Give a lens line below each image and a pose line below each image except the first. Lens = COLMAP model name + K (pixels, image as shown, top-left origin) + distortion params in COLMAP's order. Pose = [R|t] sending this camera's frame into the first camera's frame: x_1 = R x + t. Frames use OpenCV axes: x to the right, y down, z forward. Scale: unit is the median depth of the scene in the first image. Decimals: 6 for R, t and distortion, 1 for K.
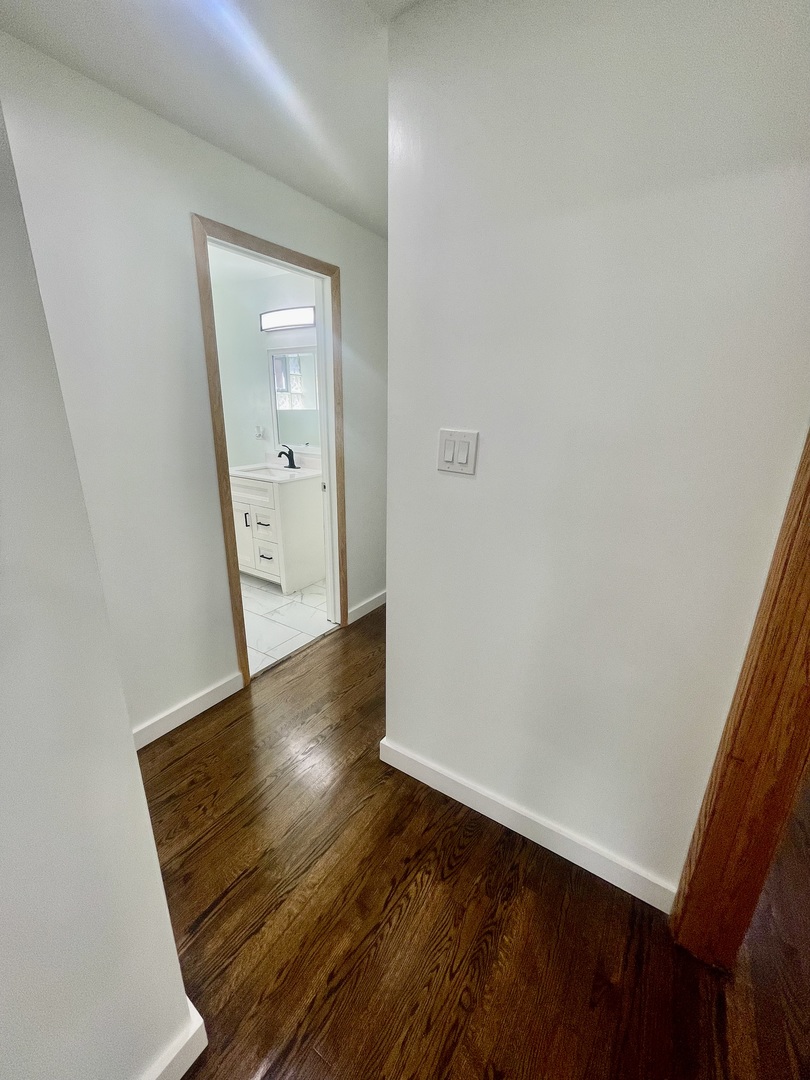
lens RADIAL K [[435.2, 0, 405.0], [0, 435.2, 540.0], [0, 0, 1]] dist [-0.002381, 0.000041]
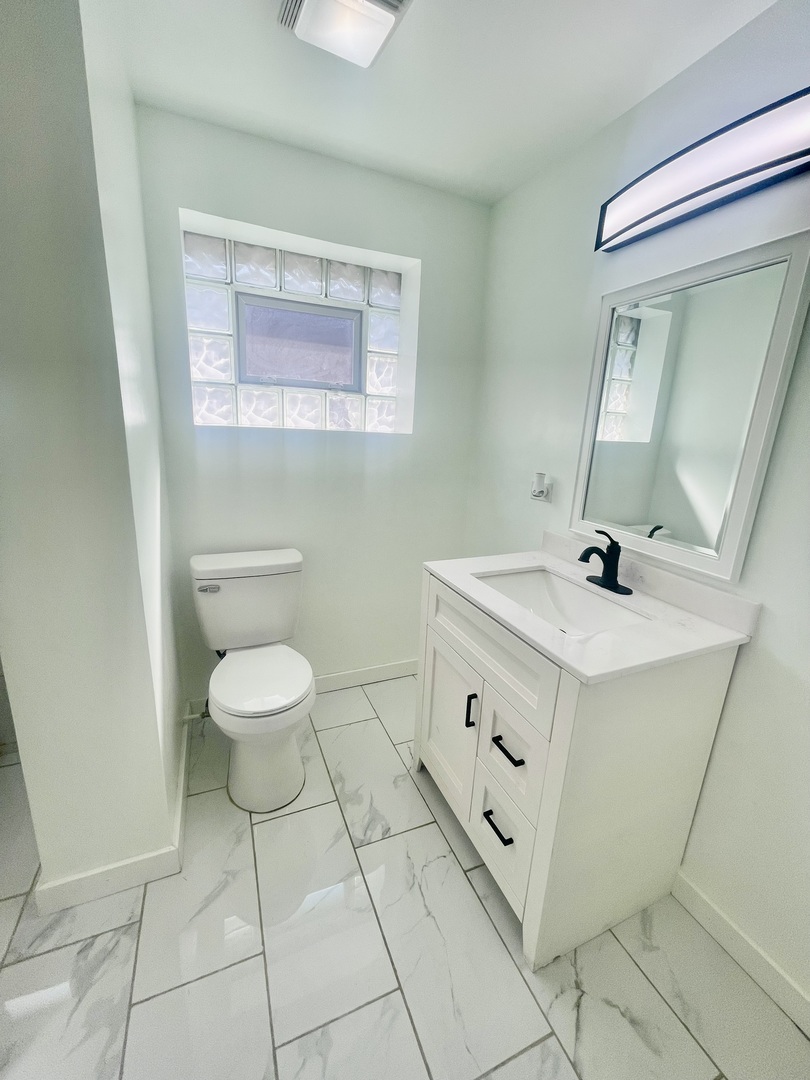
lens RADIAL K [[435.2, 0, 405.0], [0, 435.2, 540.0], [0, 0, 1]] dist [-0.002381, 0.000041]
pose [[0.828859, 0.161357, -0.535684, -0.208147], [-0.195734, 0.980629, -0.007475, -0.167833], [0.524101, 0.111047, 0.844386, 0.568259]]
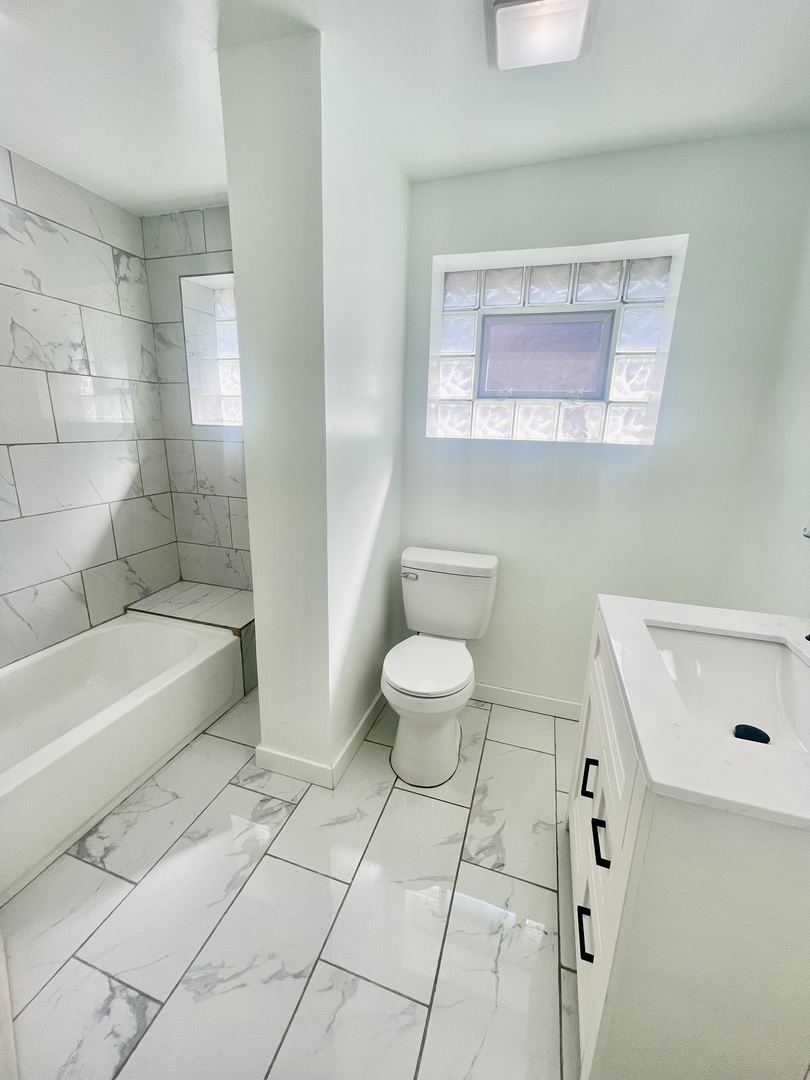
lens RADIAL K [[435.2, 0, 405.0], [0, 435.2, 540.0], [0, 0, 1]] dist [-0.002381, 0.000041]
pose [[0.258059, 0.236151, -0.936823, -0.125173], [-0.309615, 0.938740, 0.151347, -0.201640], [0.915174, 0.250998, 0.315367, 0.668144]]
